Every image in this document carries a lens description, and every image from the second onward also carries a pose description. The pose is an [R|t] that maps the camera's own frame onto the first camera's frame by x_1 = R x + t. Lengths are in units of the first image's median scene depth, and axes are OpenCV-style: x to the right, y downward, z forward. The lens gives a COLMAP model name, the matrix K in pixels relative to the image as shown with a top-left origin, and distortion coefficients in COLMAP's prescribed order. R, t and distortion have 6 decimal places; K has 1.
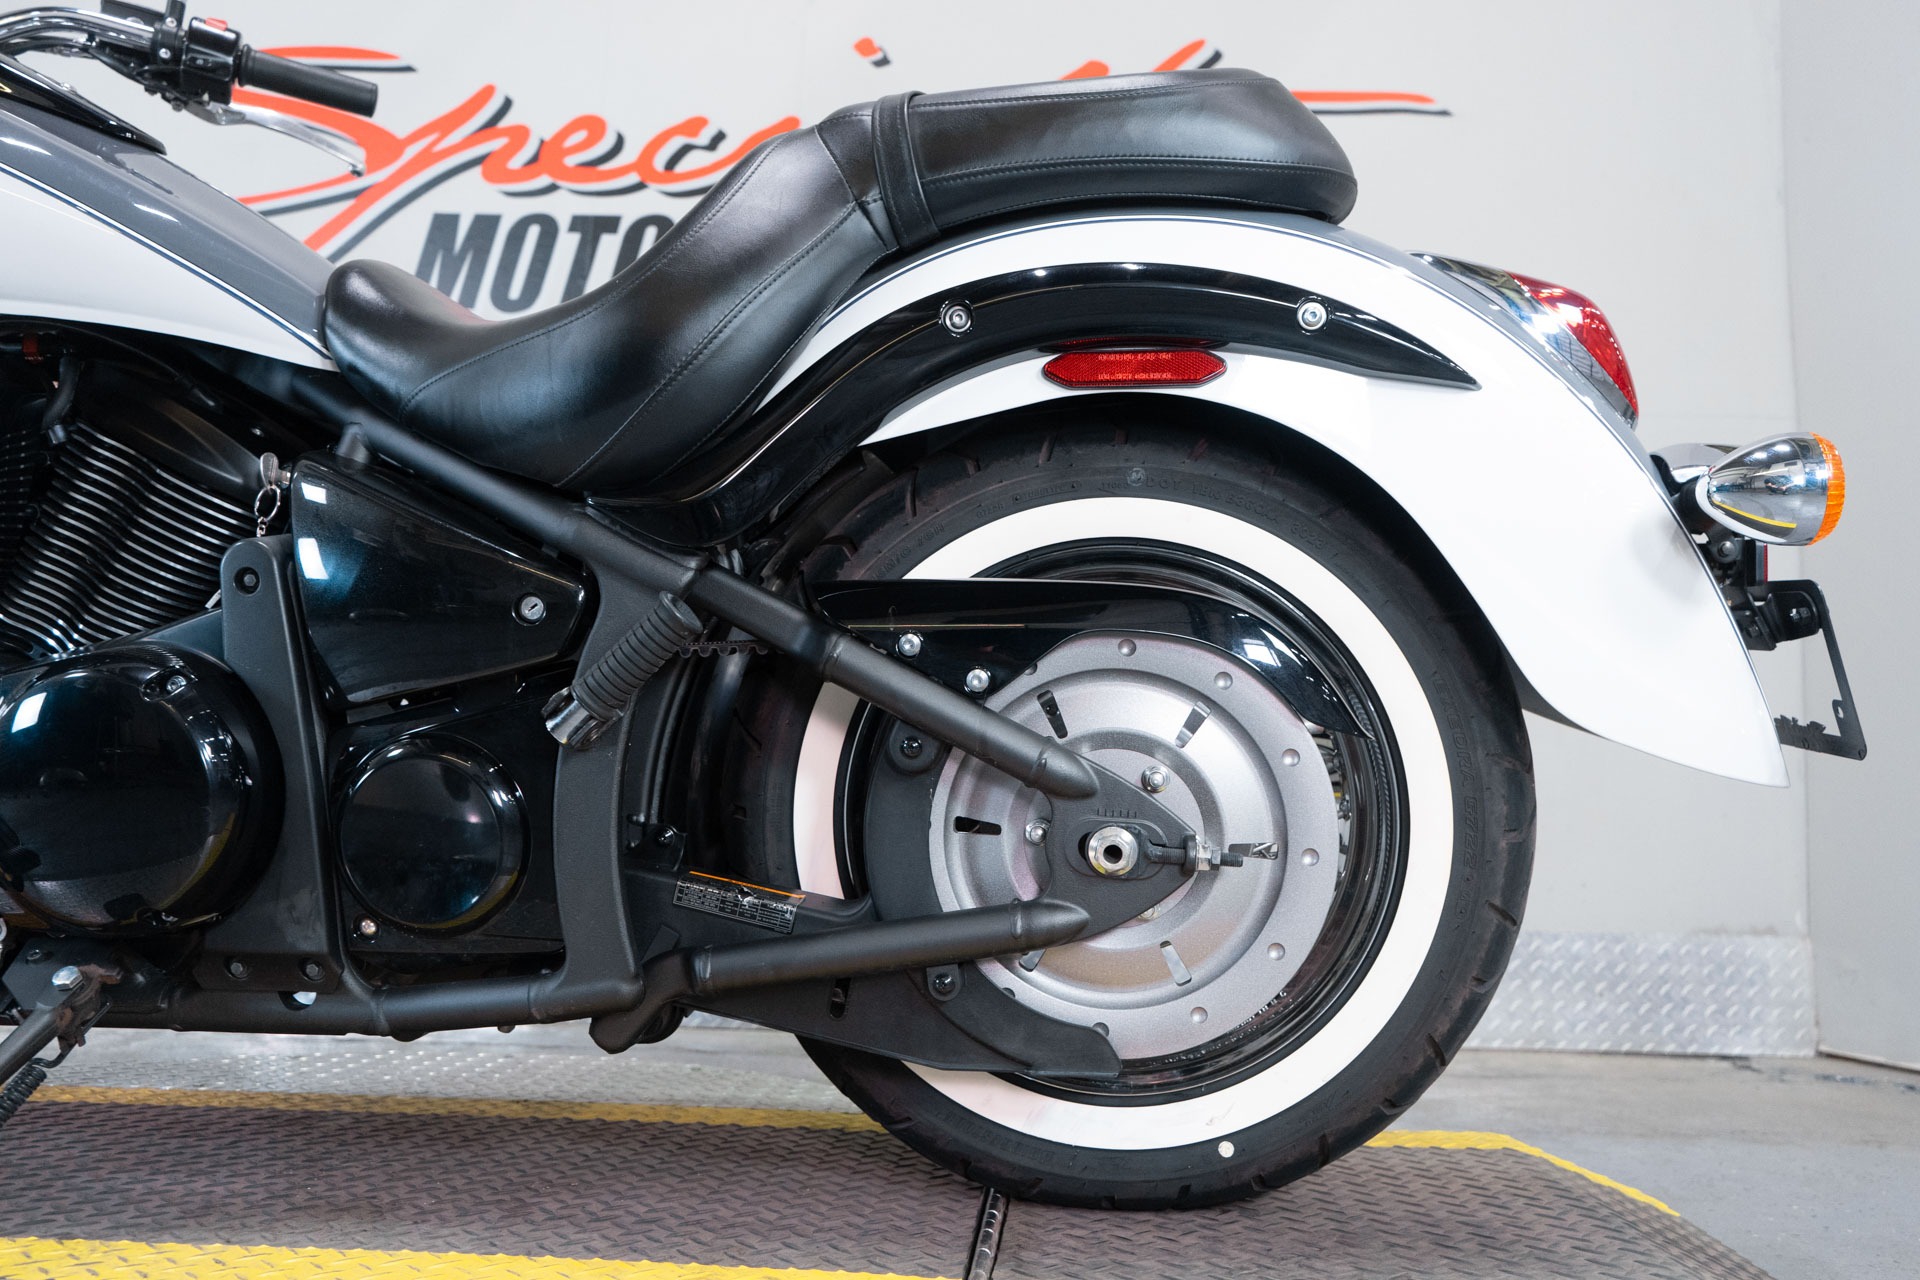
lens RADIAL K [[1562.1, 0, 971.1], [0, 1562.1, 634.5], [0, 0, 1]] dist [0.008929, 0.005270]
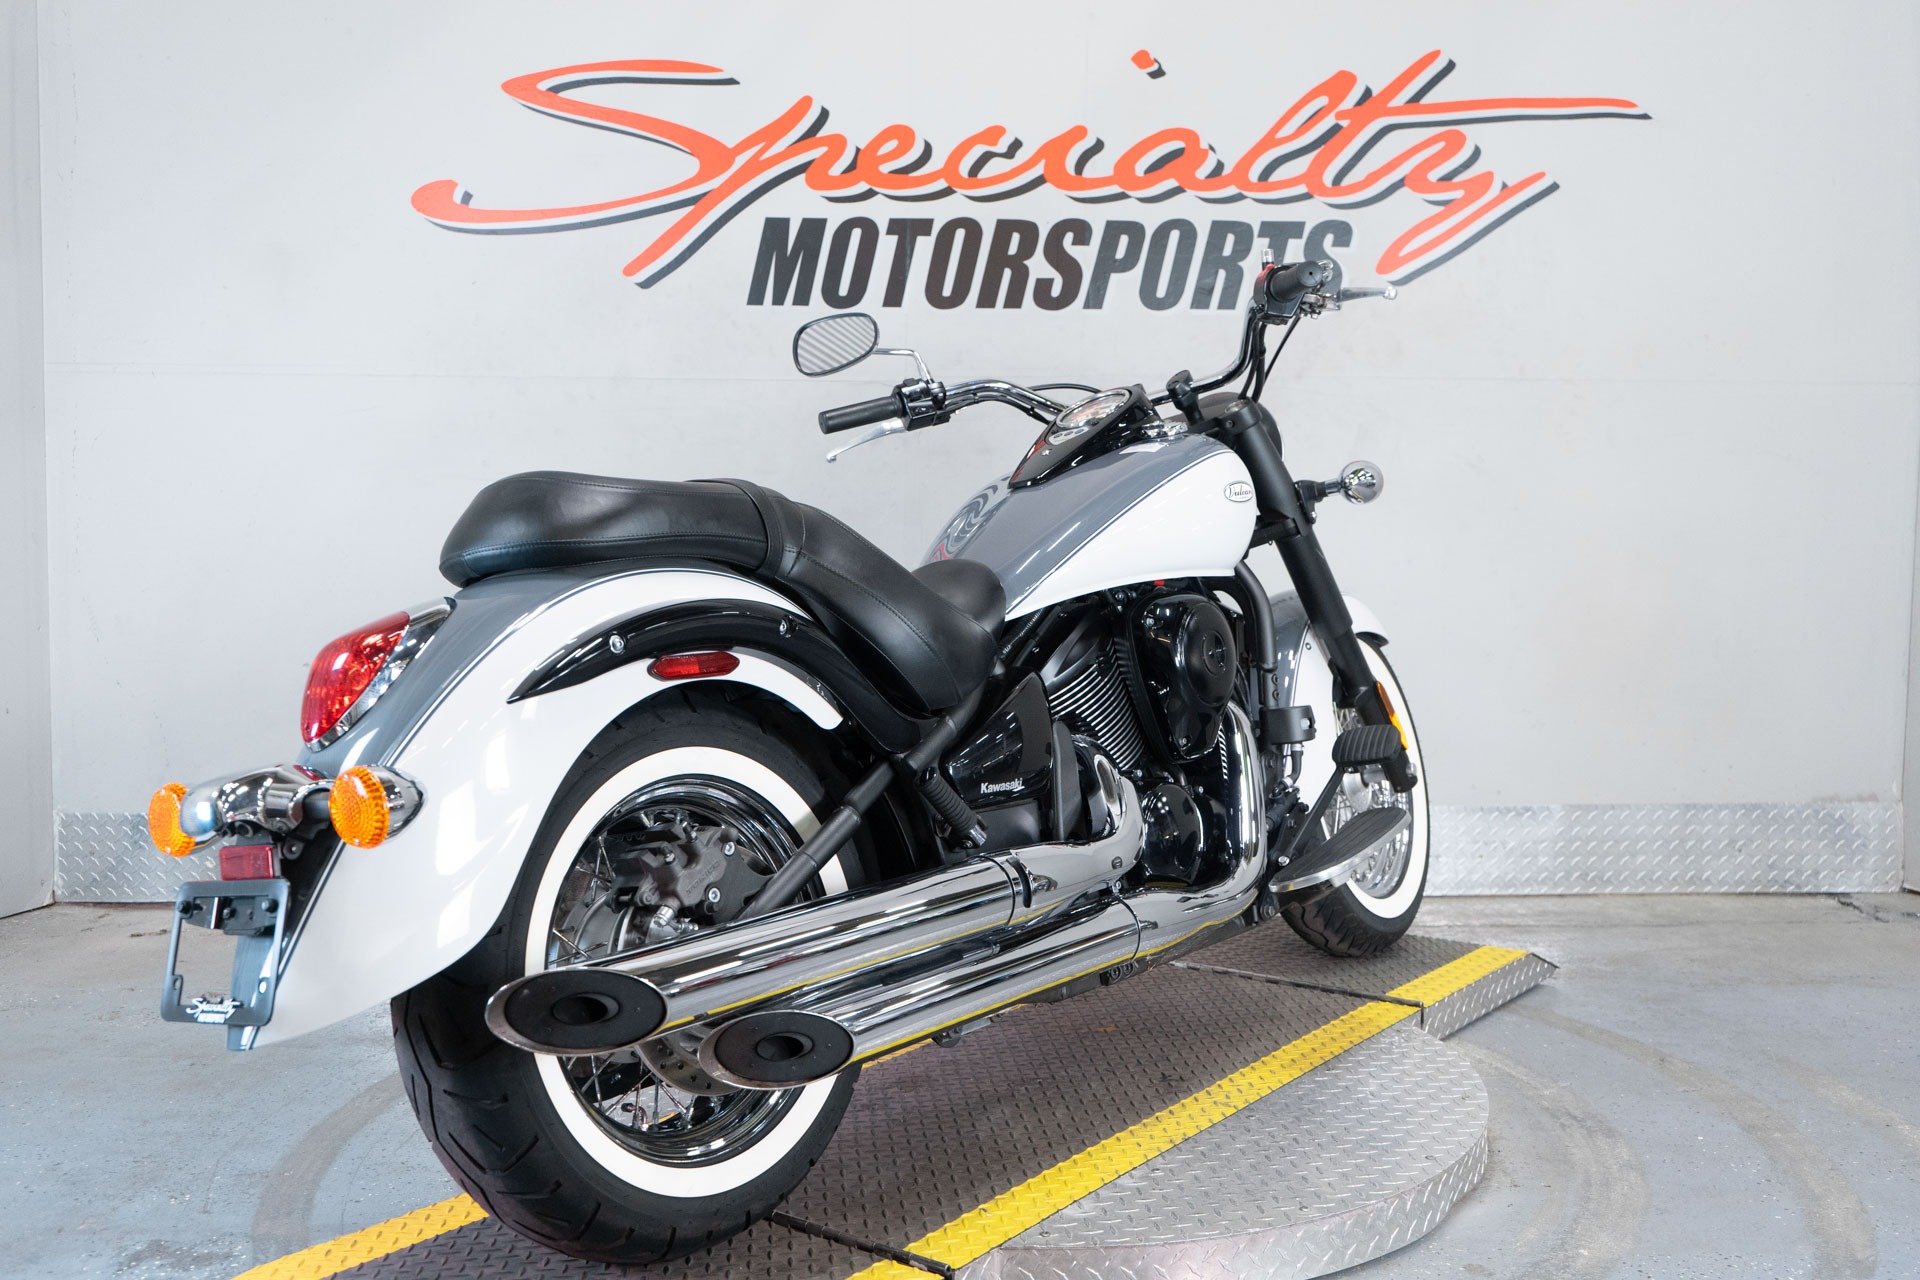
lens RADIAL K [[1840.2, 0, 960.0], [0, 1840.2, 640.0], [0, 0, 1]] dist [-0.001391, 0.021490]
pose [[0.998647, -0.030424, 0.042173, -0.322533], [0.021876, 0.981530, 0.190051, -0.263404], [-0.047176, -0.188872, 0.980868, -0.455980]]
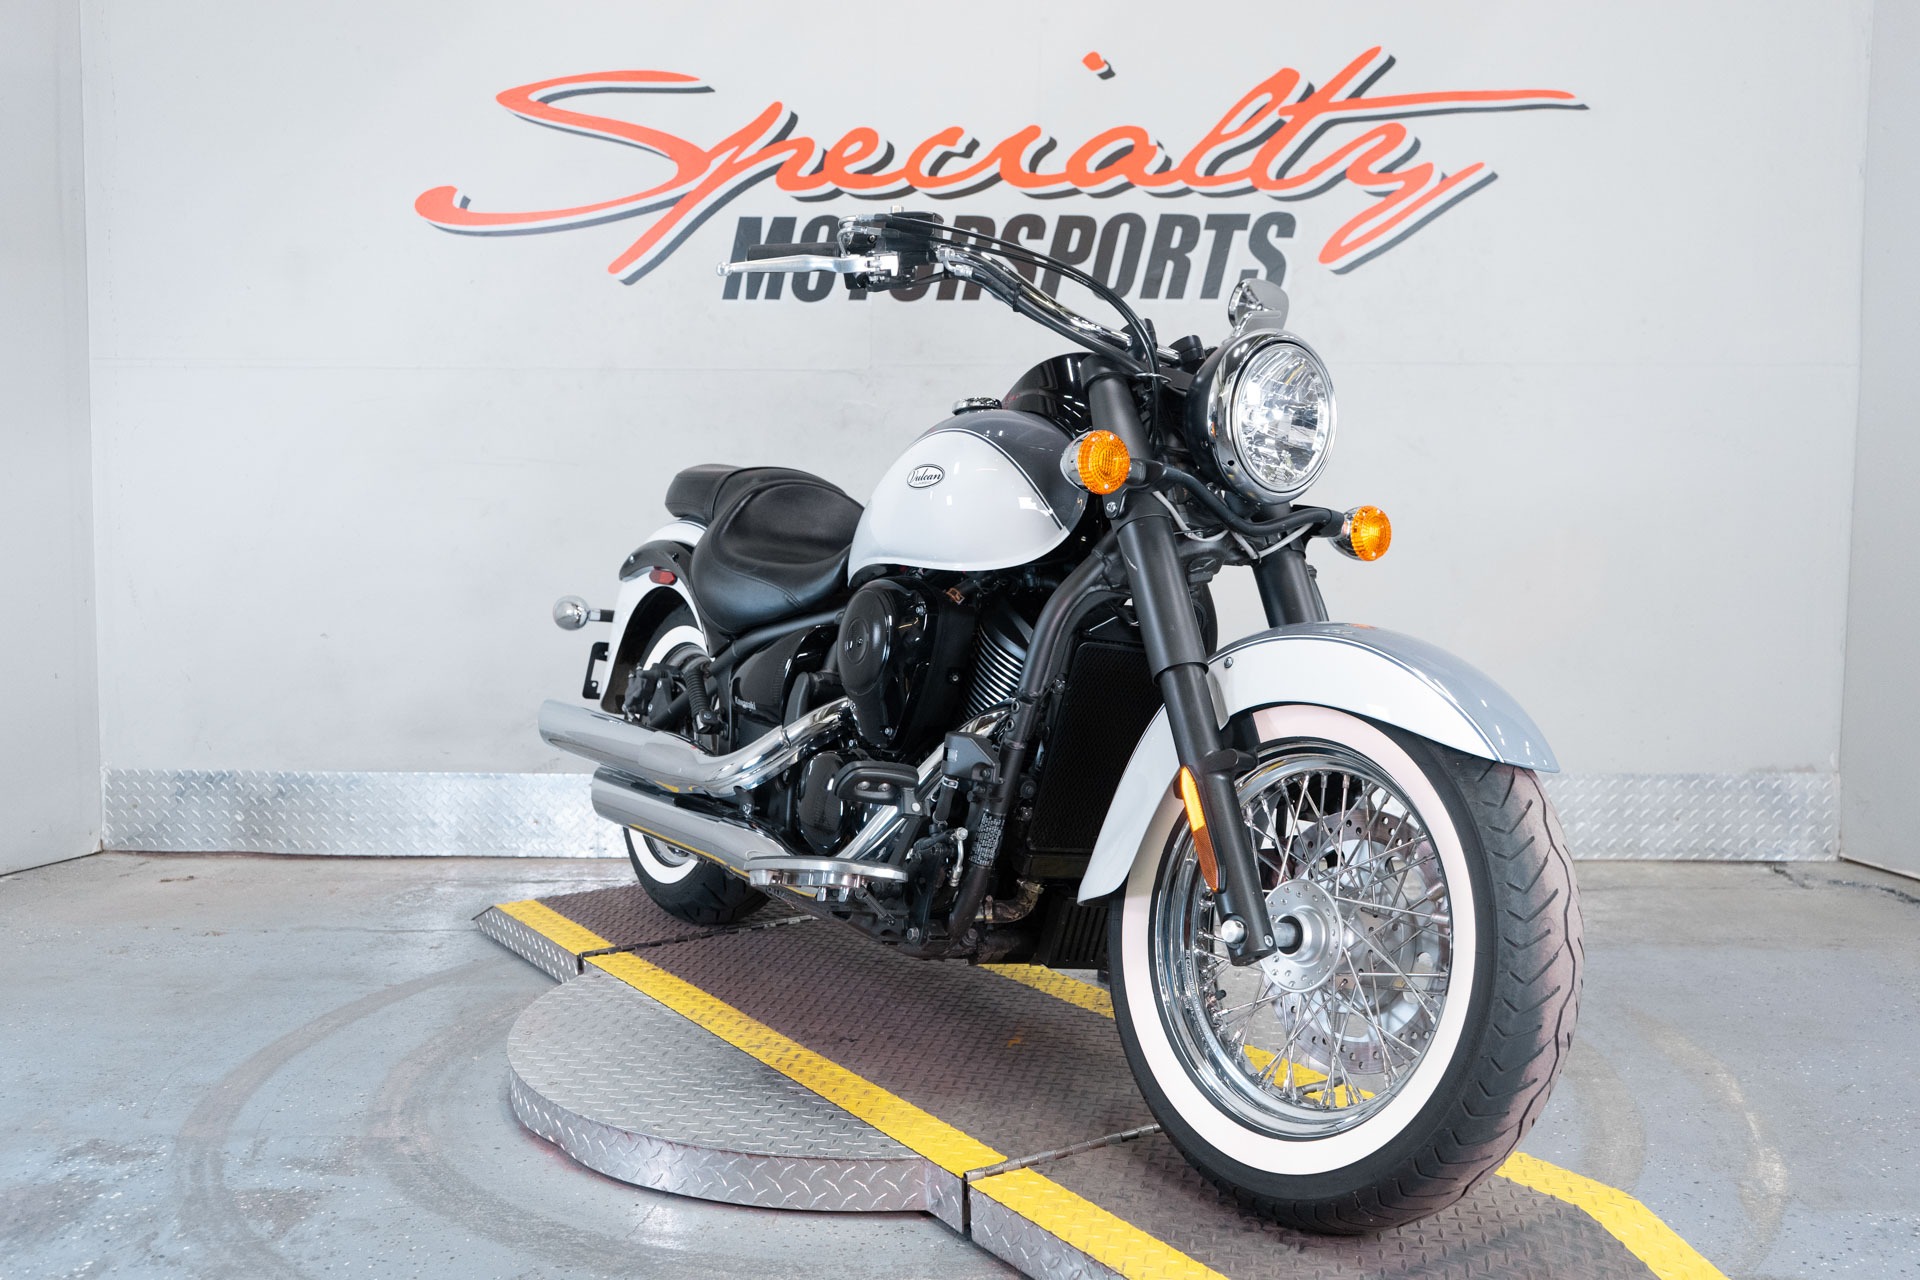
lens RADIAL K [[1806.3, 0, 960.5], [0, 1806.3, 641.1], [0, 0, 1]] dist [0.003801, 0.006188]
pose [[0.999195, -0.027940, -0.028795, -0.169523], [0.033187, 0.978860, 0.201822, -0.269935], [0.022547, -0.202615, 0.978999, -0.525168]]
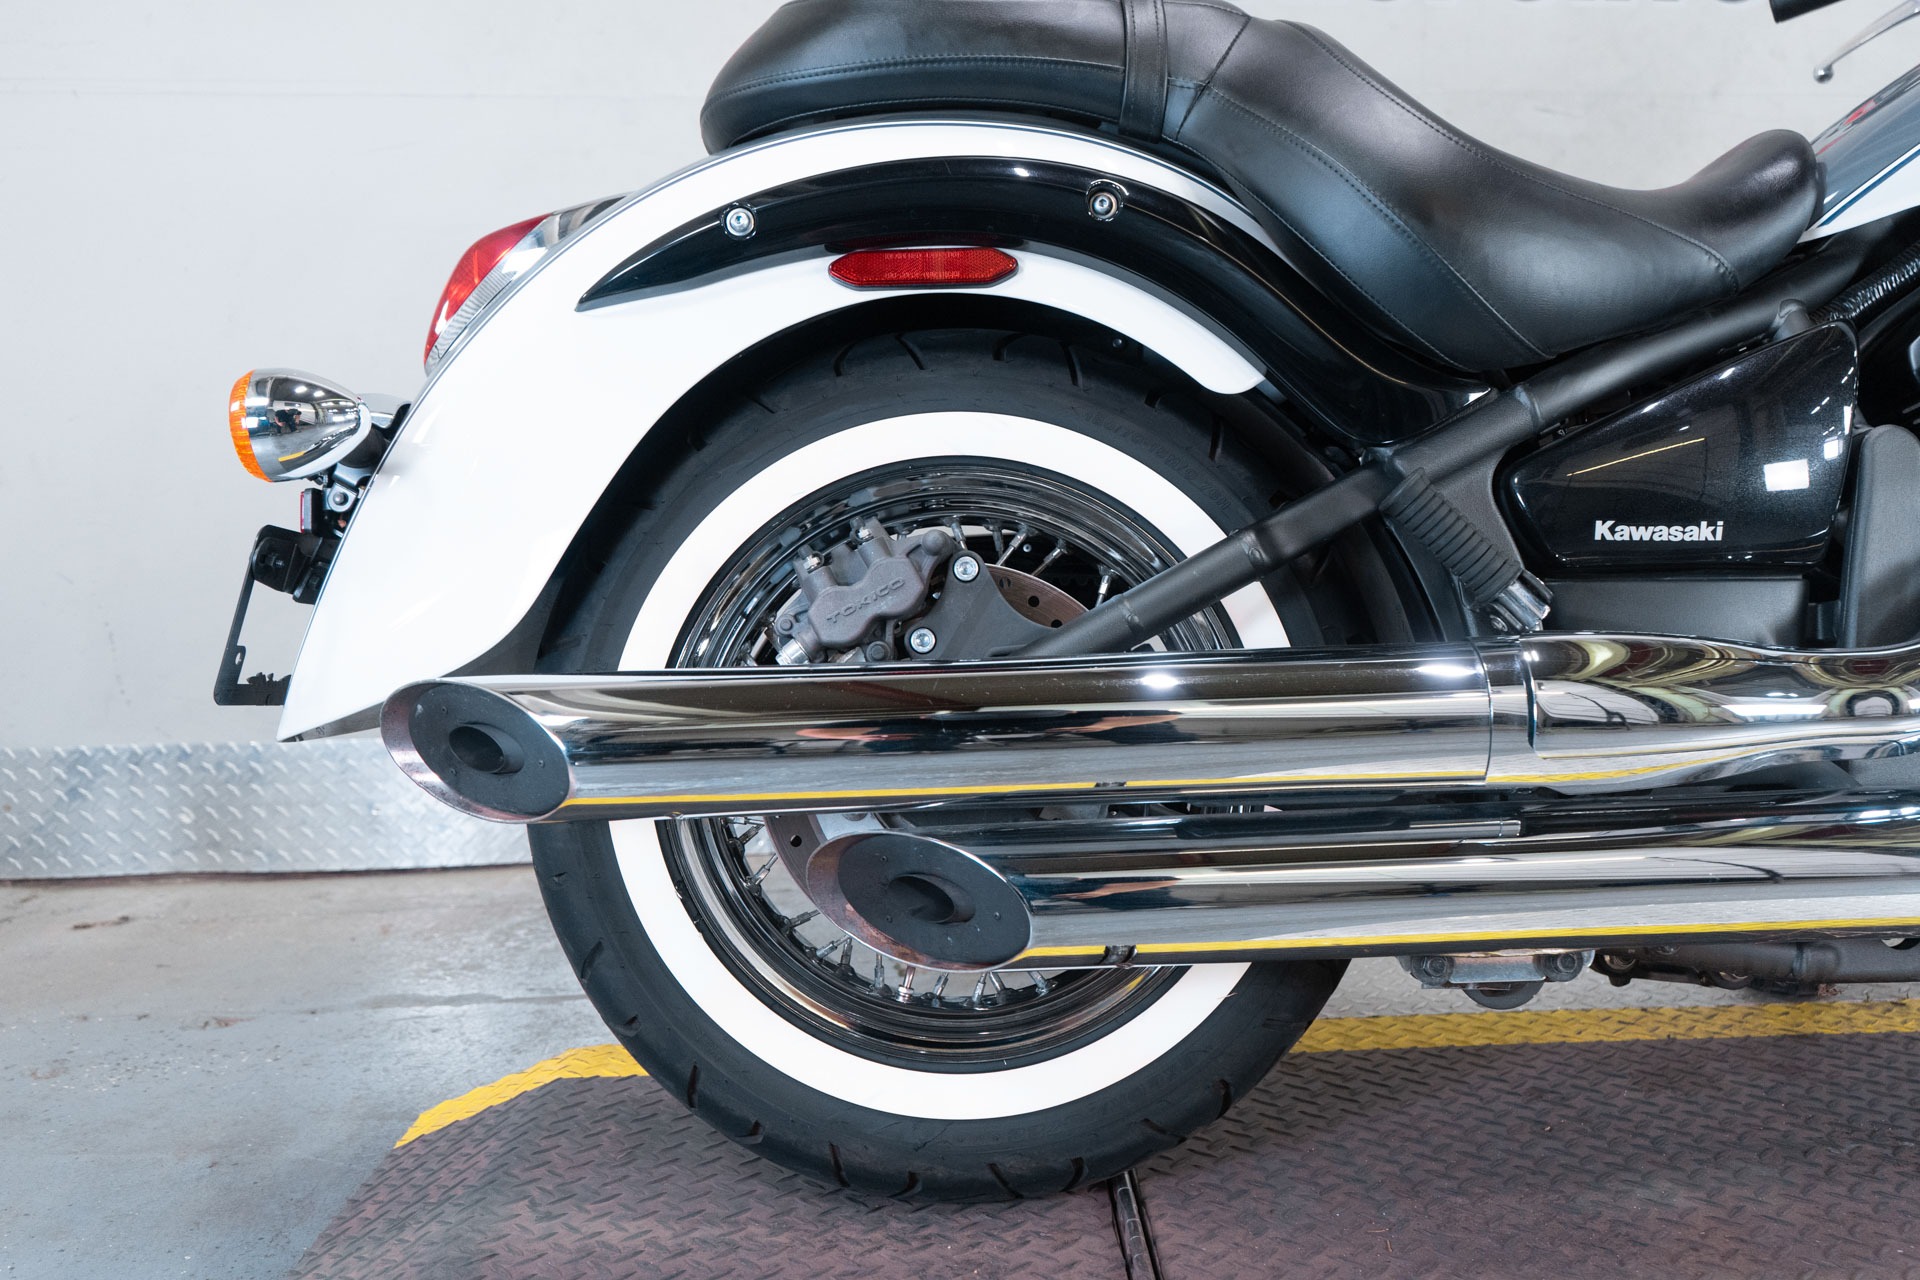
lens RADIAL K [[1701.4, 0, 960.0], [0, 1701.4, 640.0], [0, 0, 1]] dist [-0.001582, 0.009684]
pose [[0.991647, -0.057899, 0.115259, -0.571756], [0.032676, 0.977208, 0.209754, -0.079091], [-0.124777, -0.204235, 0.970937, 0.100653]]
